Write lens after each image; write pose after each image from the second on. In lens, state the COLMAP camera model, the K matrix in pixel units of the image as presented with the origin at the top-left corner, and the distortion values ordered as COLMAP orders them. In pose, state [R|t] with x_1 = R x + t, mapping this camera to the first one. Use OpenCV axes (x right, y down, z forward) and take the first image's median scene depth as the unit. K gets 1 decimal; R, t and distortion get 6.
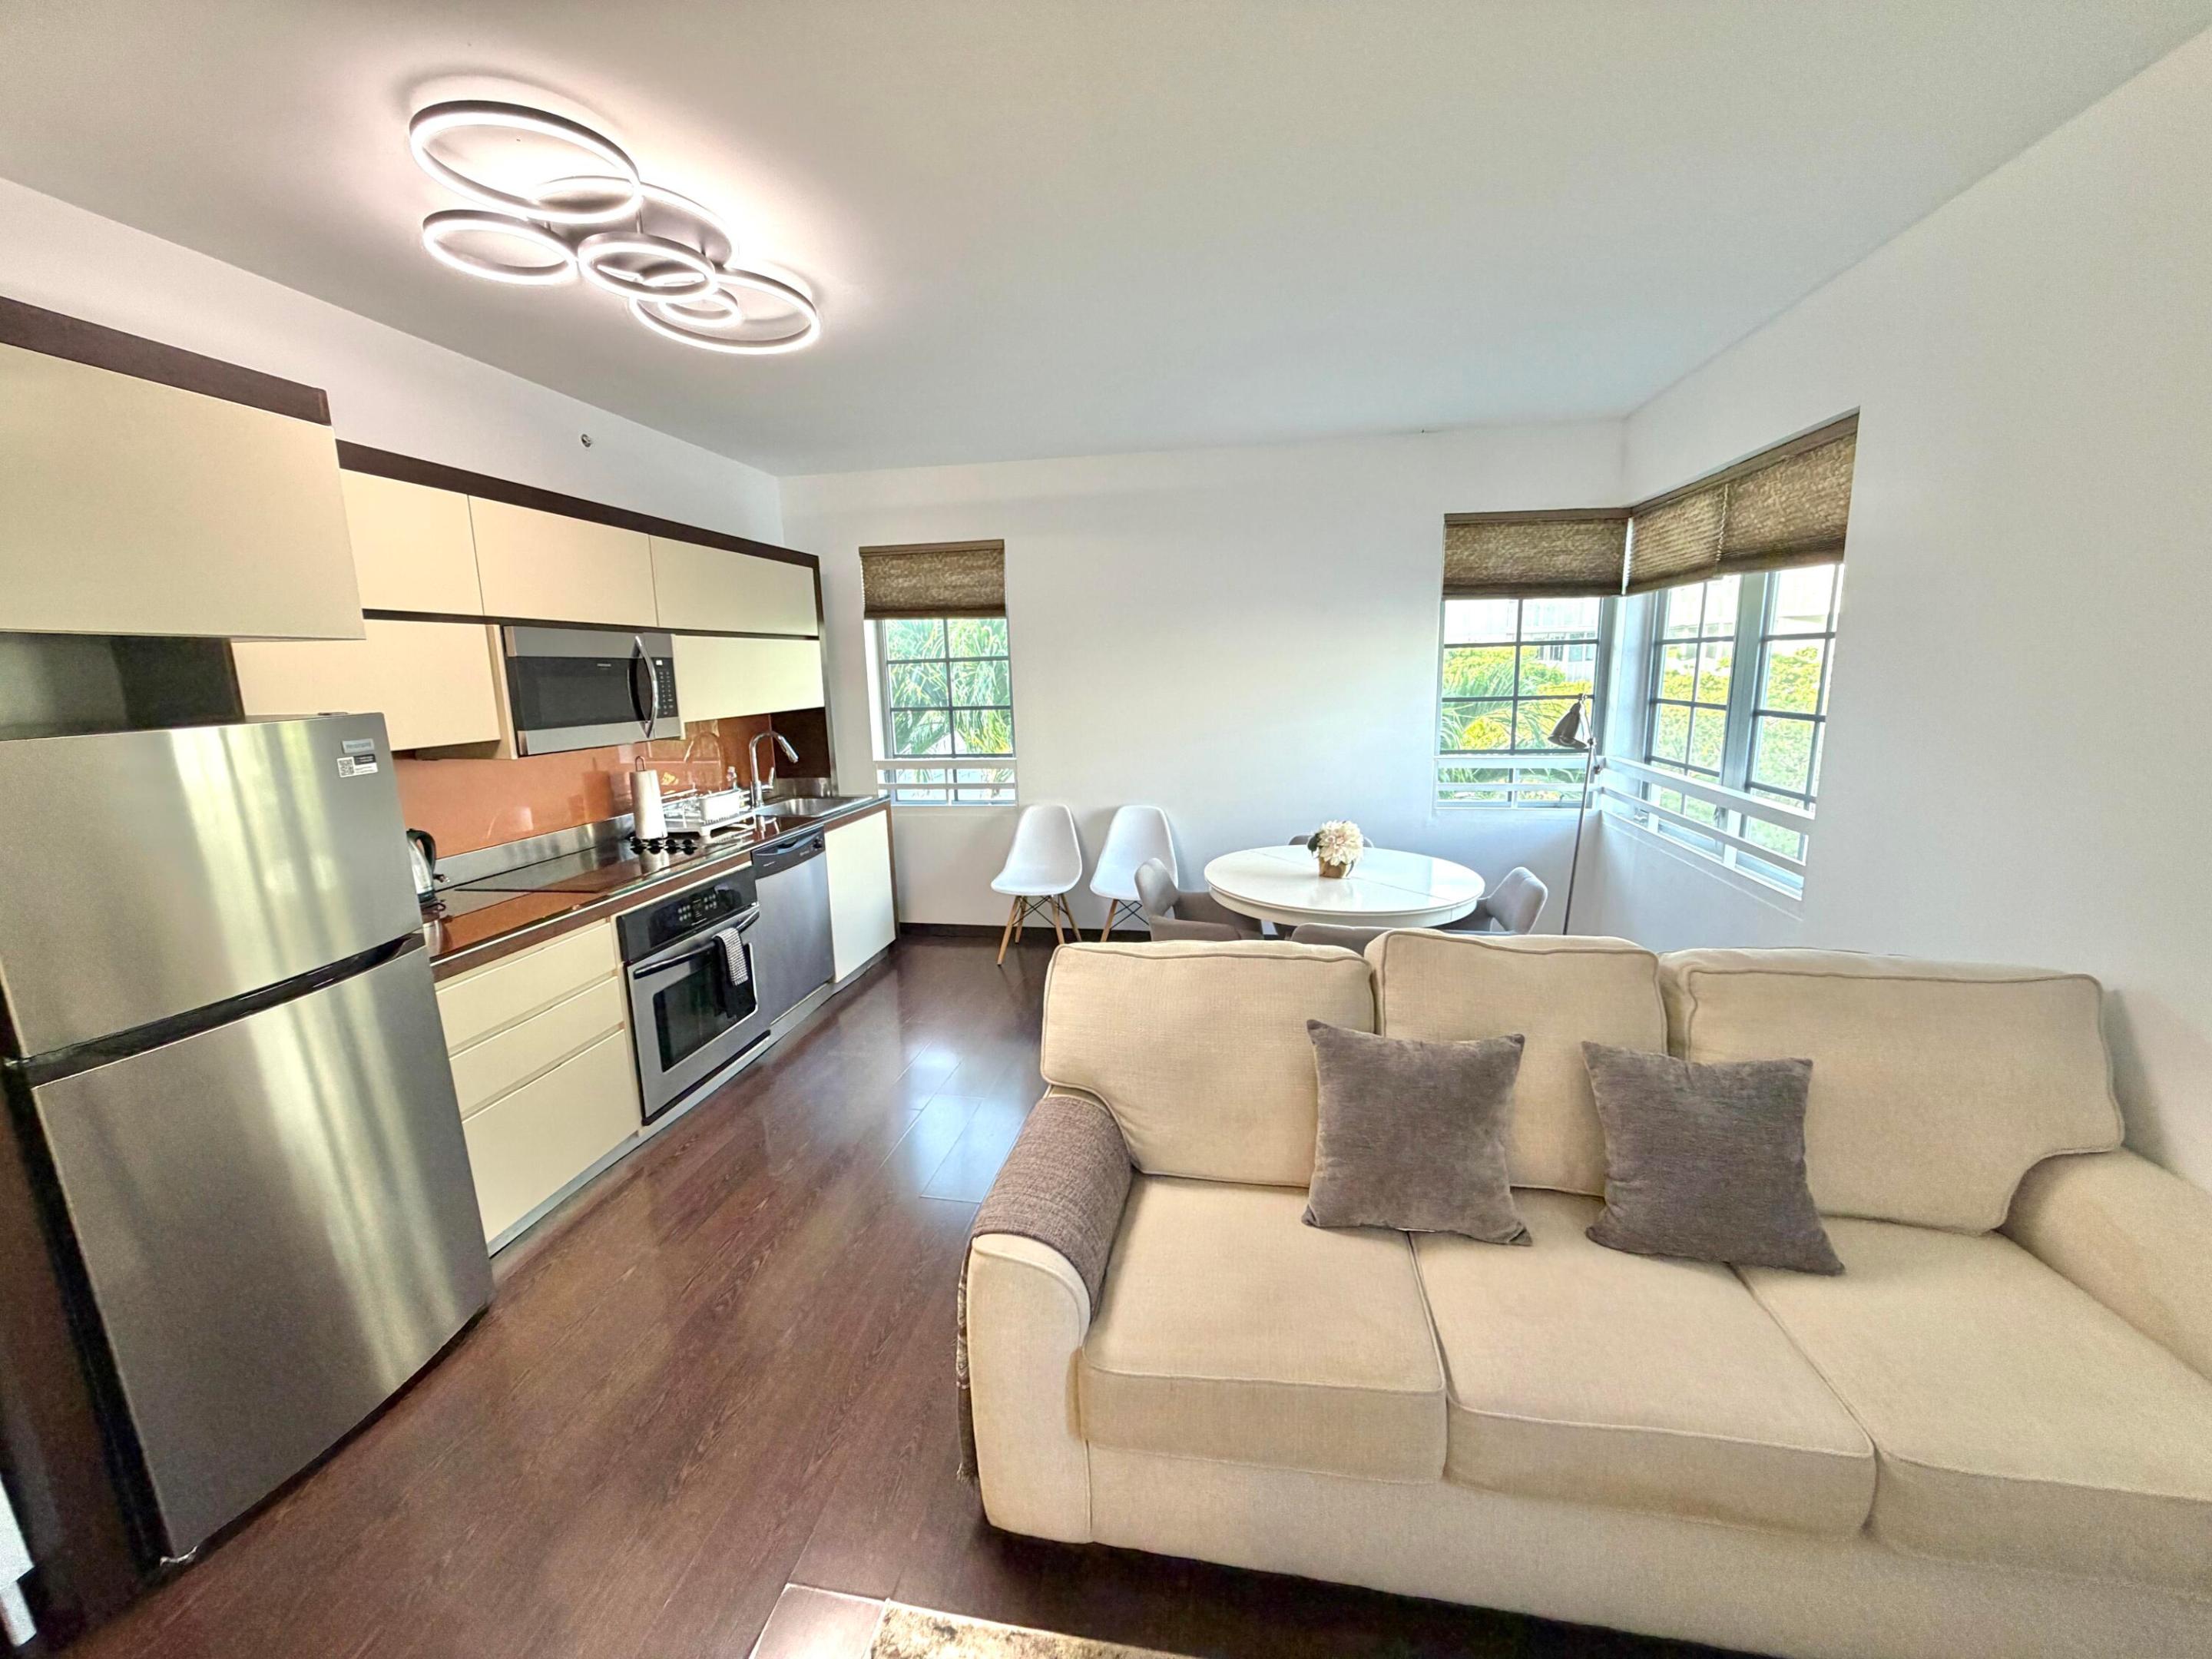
lens RADIAL K [[879.7, 0, 1102.7], [0, 879.7, 834.4], [0, 0, 1]] dist [-0.000144, 0.000121]
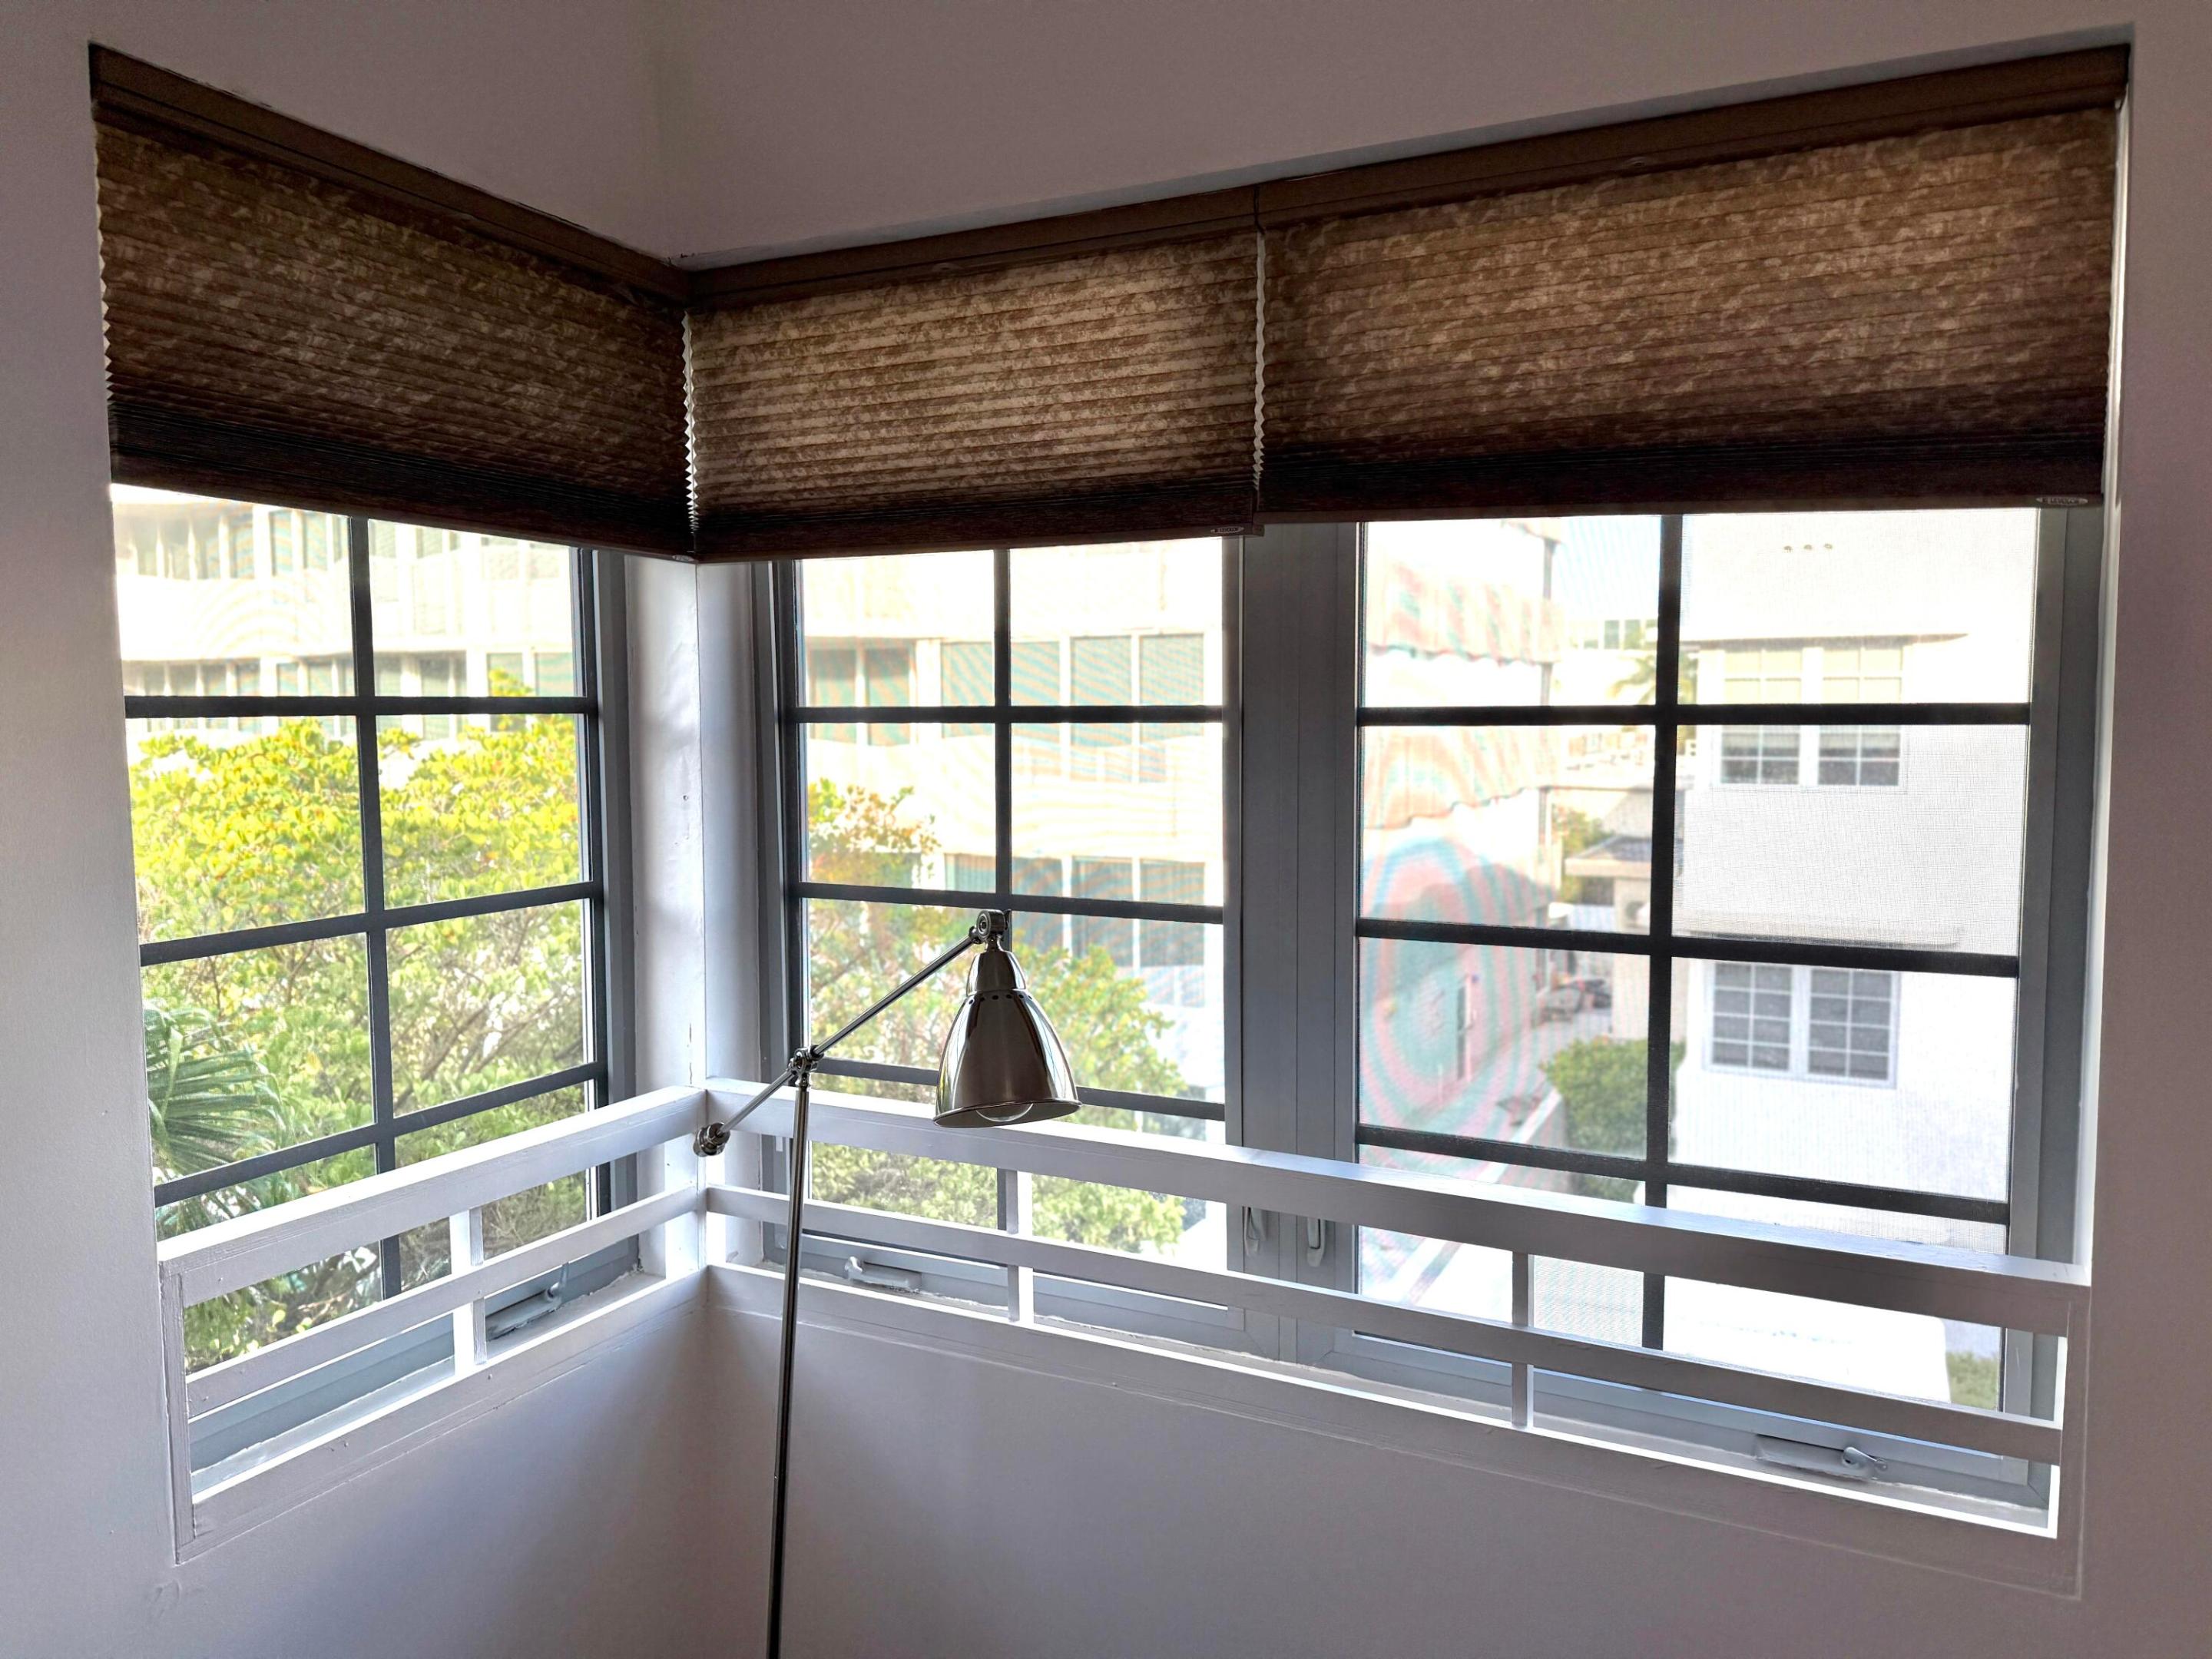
lens RADIAL K [[1551.0, 0, 1099.5], [0, 1551.0, 834.7], [0, 0, 1]] dist [0.074280, -0.094492]
pose [[0.274507, -0.057197, 0.959882, 0.126976], [0.180777, 0.983500, 0.006905, -0.181698], [-0.944439, 0.171630, 0.280318, 0.847772]]
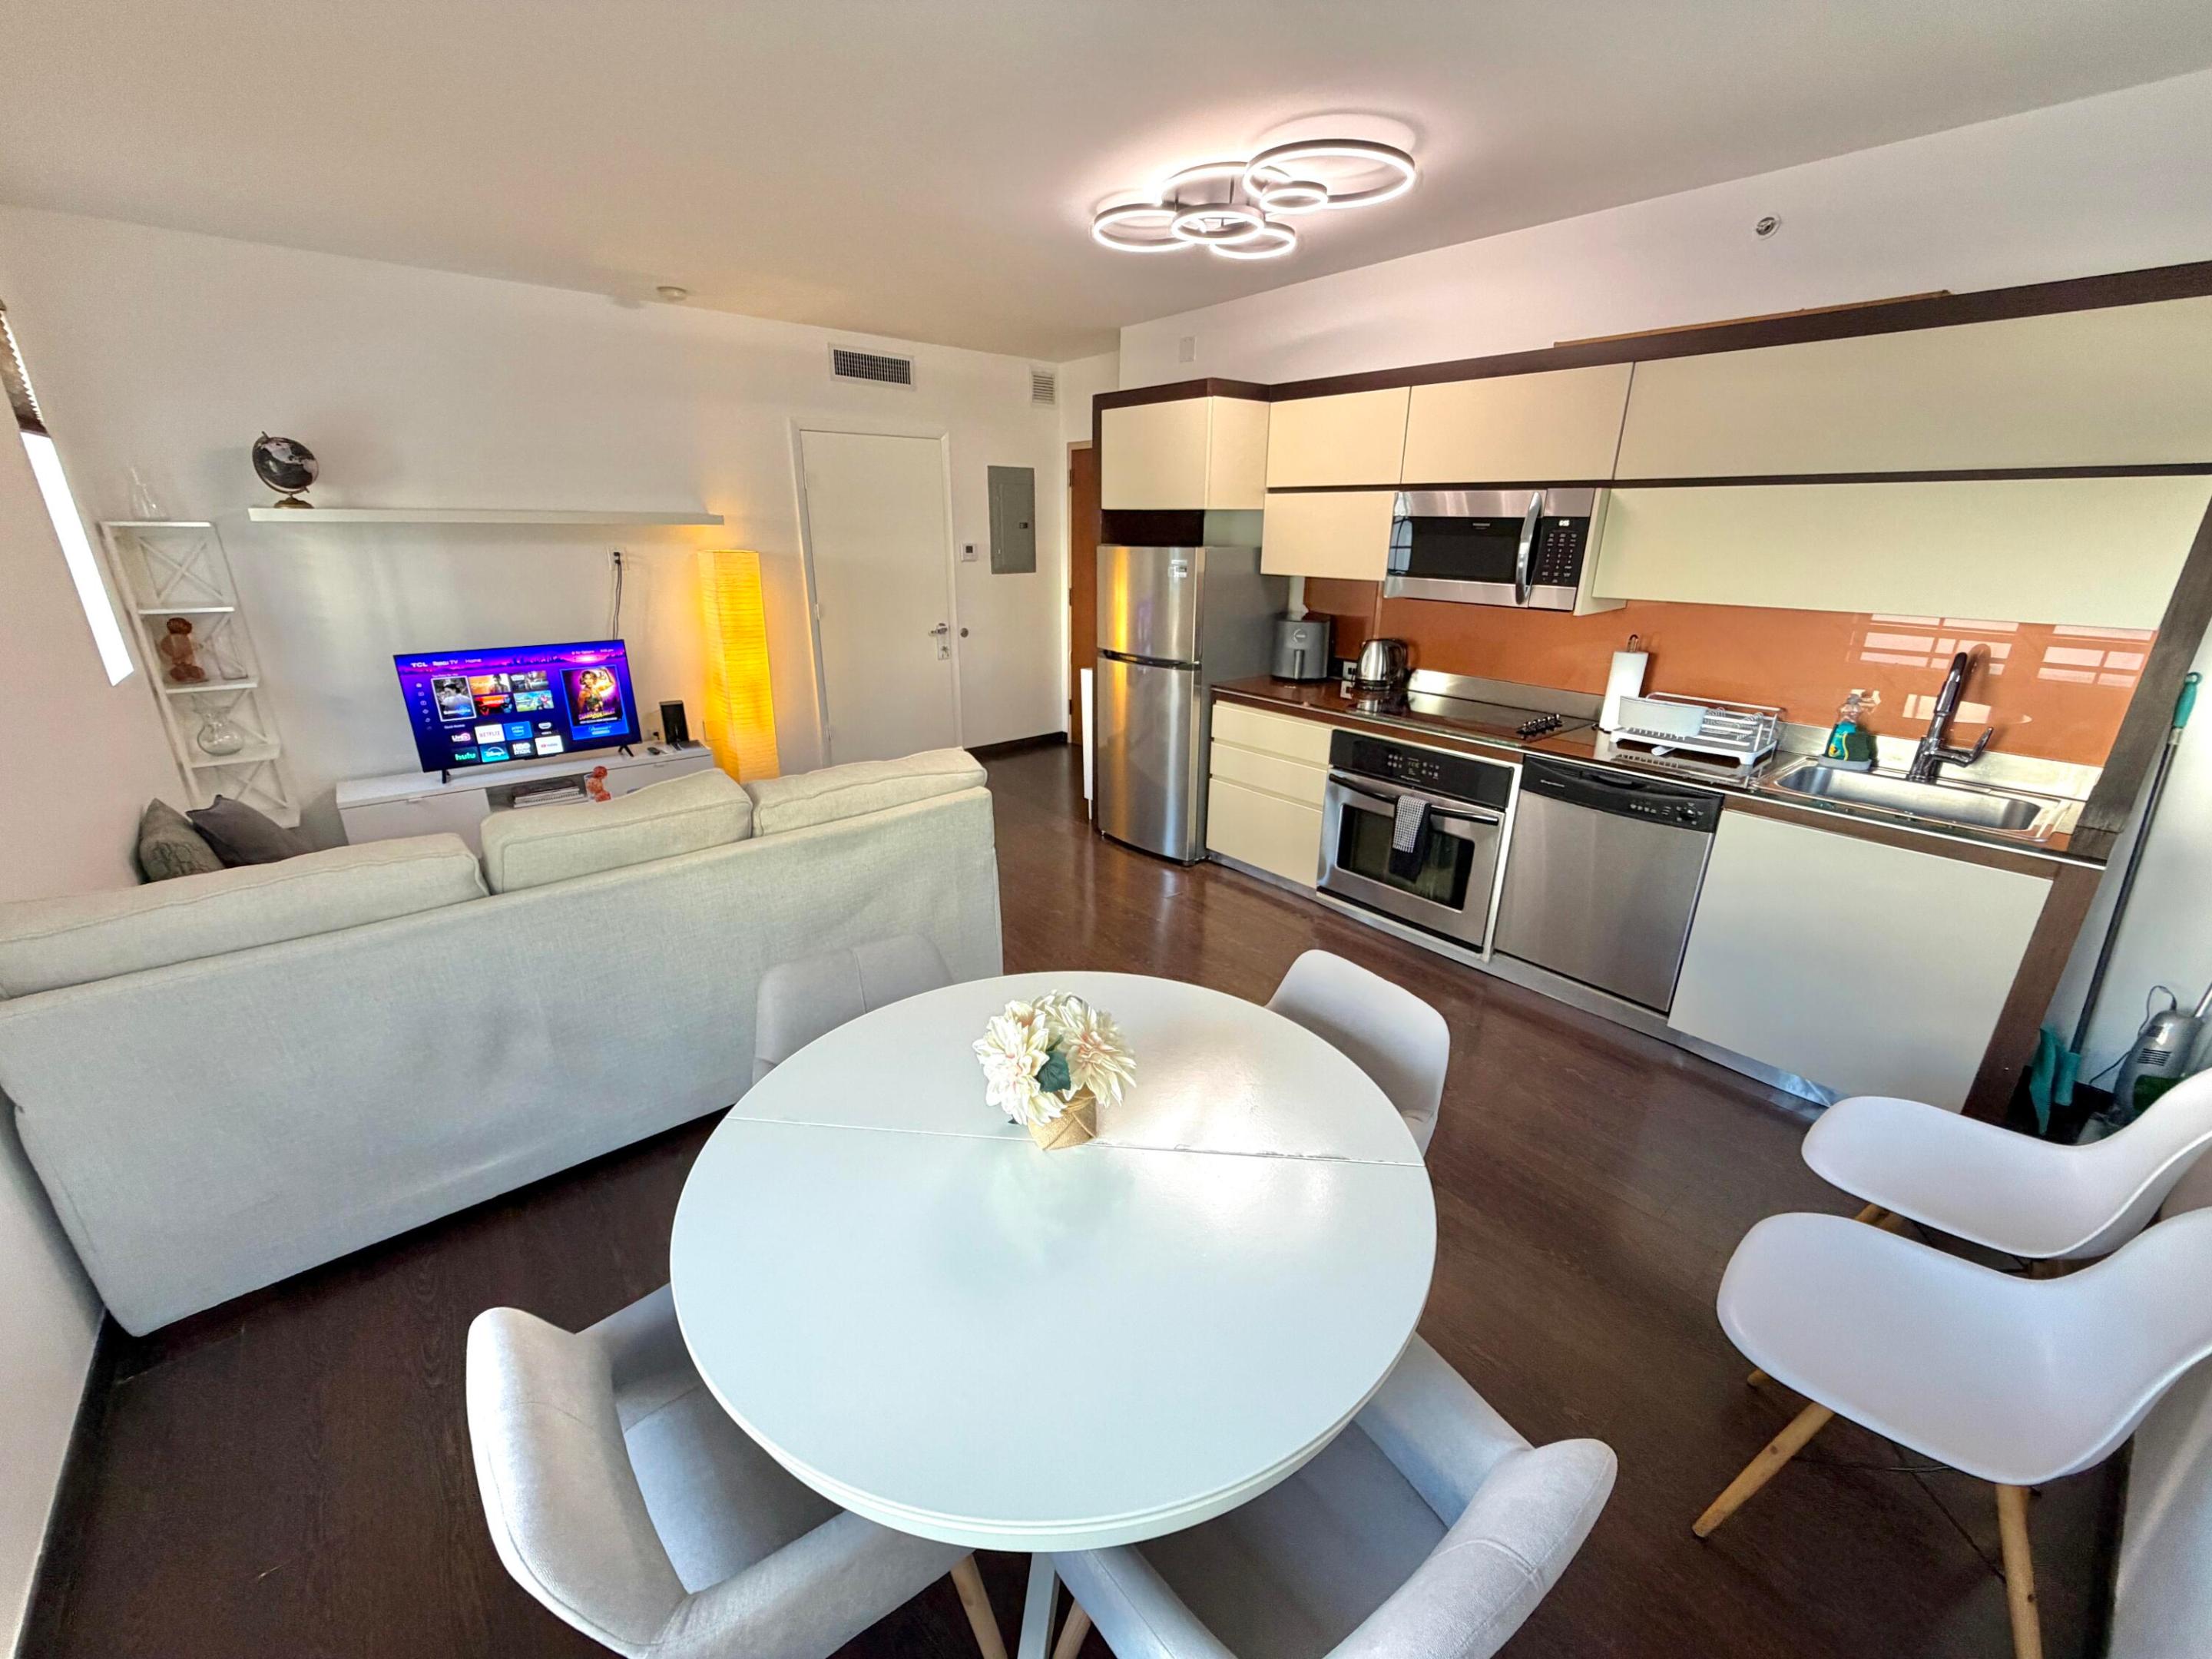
lens RADIAL K [[879.7, 0, 1100.9], [0, 879.7, 832.4], [0, 0, 1]] dist [-0.000144, 0.000121]
pose [[-0.646105, 0.271829, -0.713202, 0.467391], [-0.139020, 0.876886, 0.460156, -0.235651], [0.750481, 0.396458, -0.528771, 1.104107]]
